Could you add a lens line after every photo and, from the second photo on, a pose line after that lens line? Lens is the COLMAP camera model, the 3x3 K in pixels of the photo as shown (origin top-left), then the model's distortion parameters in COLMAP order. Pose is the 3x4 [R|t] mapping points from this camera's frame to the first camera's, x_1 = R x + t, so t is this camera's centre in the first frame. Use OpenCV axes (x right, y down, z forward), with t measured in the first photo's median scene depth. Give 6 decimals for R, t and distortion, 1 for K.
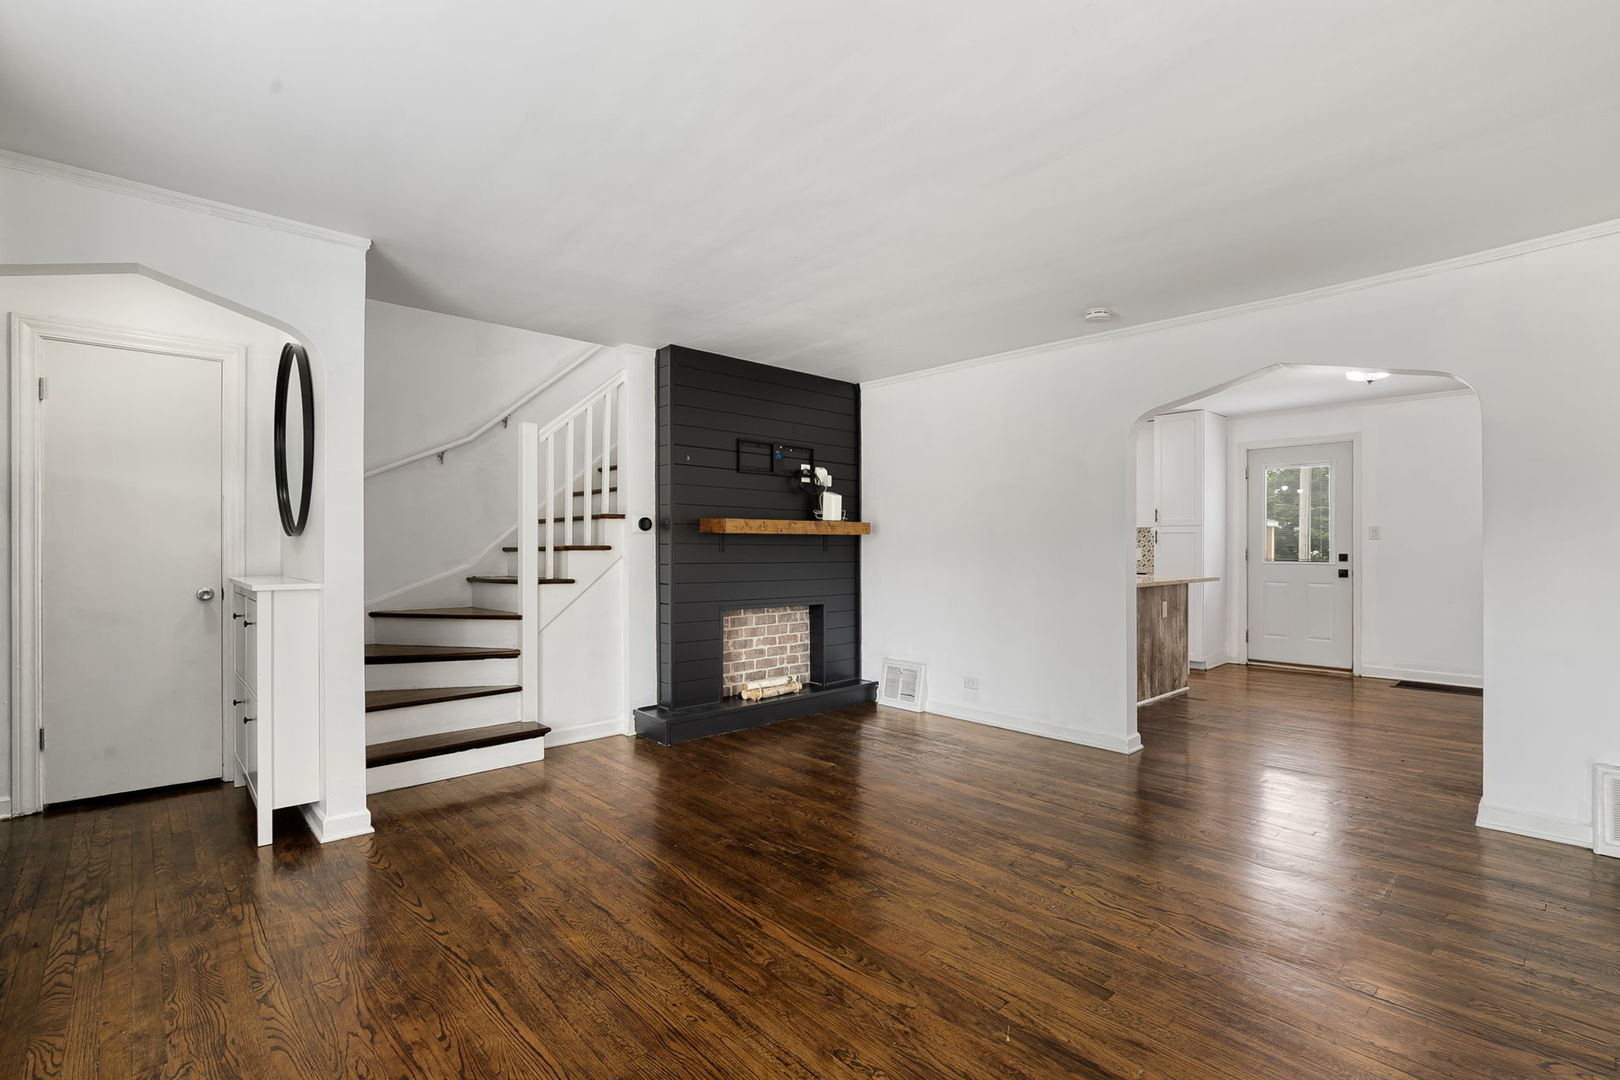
lens RADIAL K [[746.0, 0, 826.3], [0, 746.0, 544.1], [0, 0, 1]] dist [-0.003163, -0.000258]
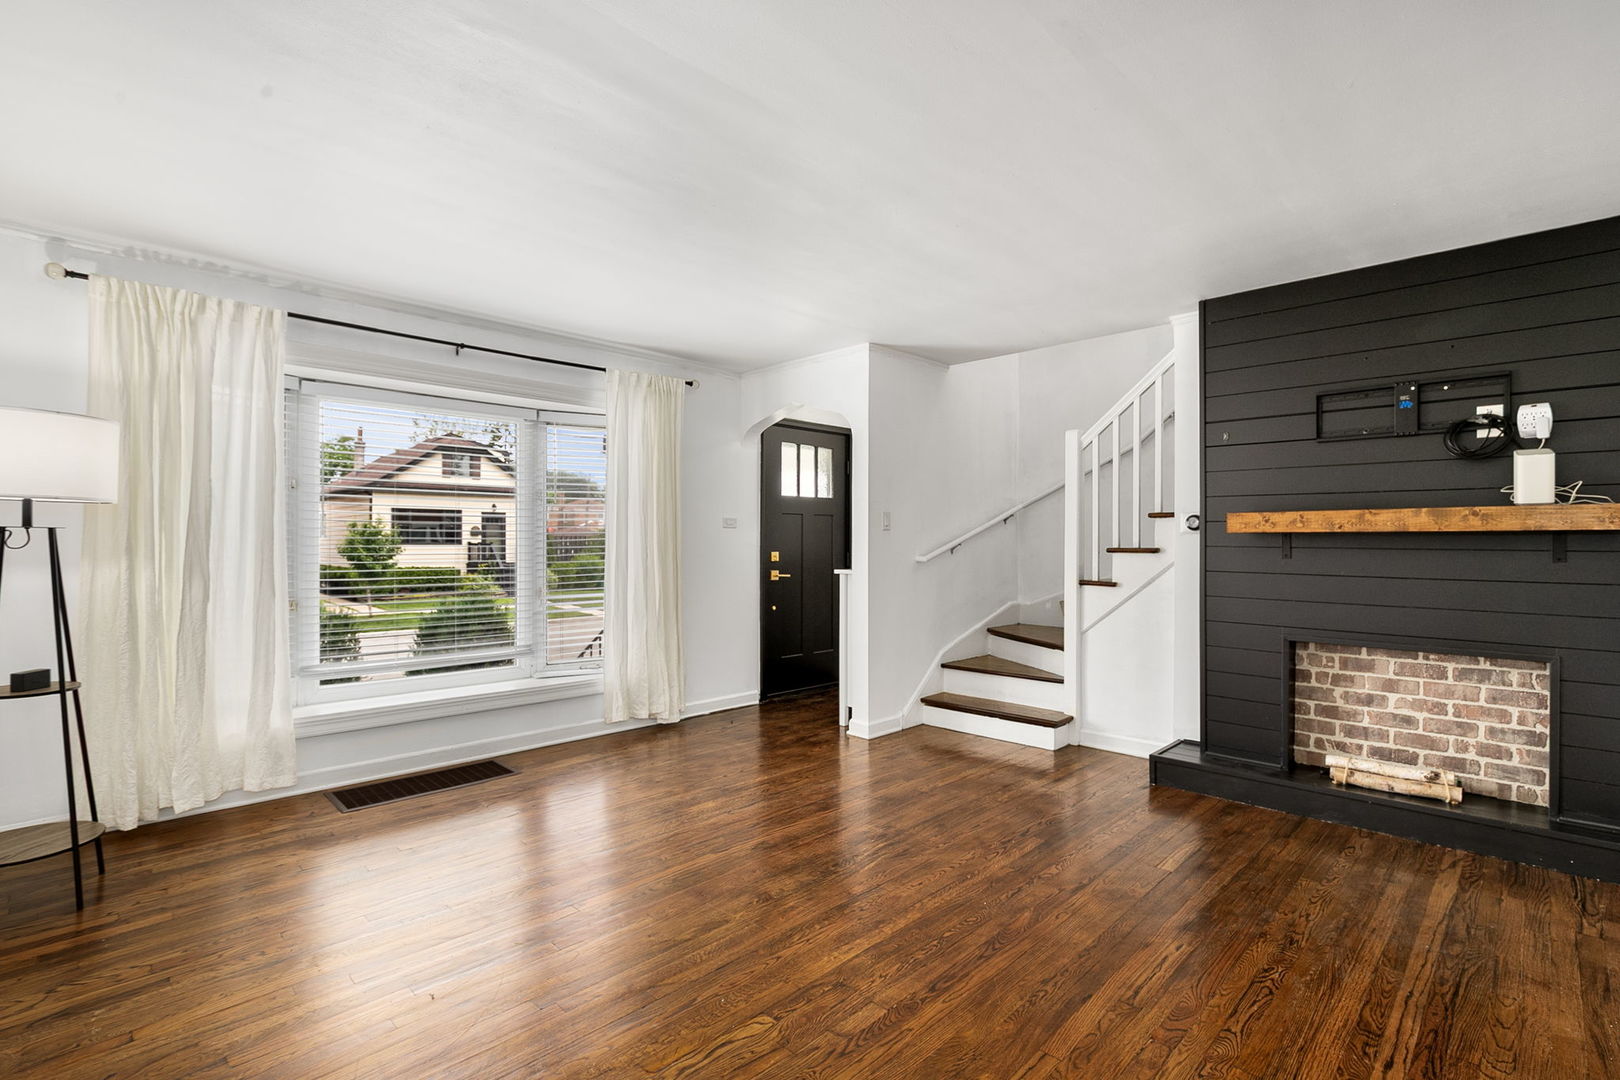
lens RADIAL K [[739.7, 0, 822.4], [0, 739.7, 535.5], [0, 0, 1]] dist [-0.015728, 0.001393]
pose [[0.047161, -0.007560, -0.998859, 0.565469], [0.002150, 0.999970, -0.007467, -0.007232], [0.998885, -0.001795, 0.047176, 0.543741]]
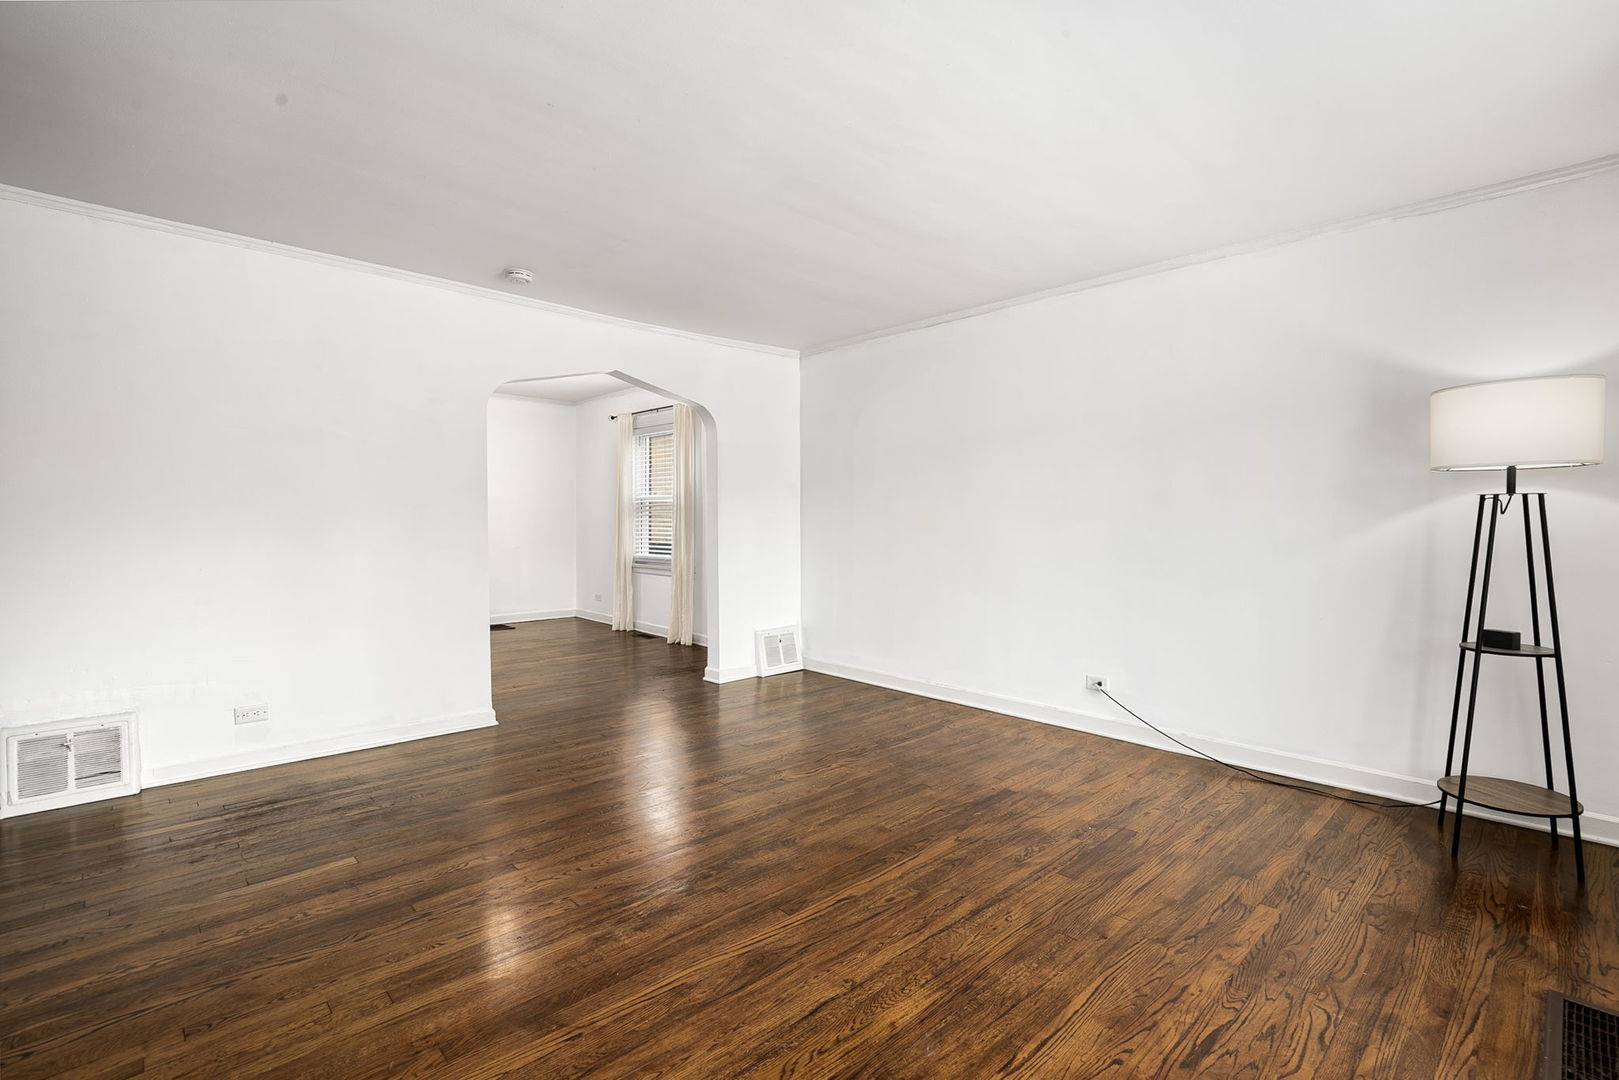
lens RADIAL K [[739.2, 0, 812.1], [0, 739.2, 534.6], [0, 0, 1]] dist [-0.015728, 0.001393]
pose [[-0.007611, -0.018075, 0.999808, -0.517853], [-0.005392, 0.999823, 0.018034, 0.003831], [-0.999956, -0.005253, -0.007707, 0.514923]]
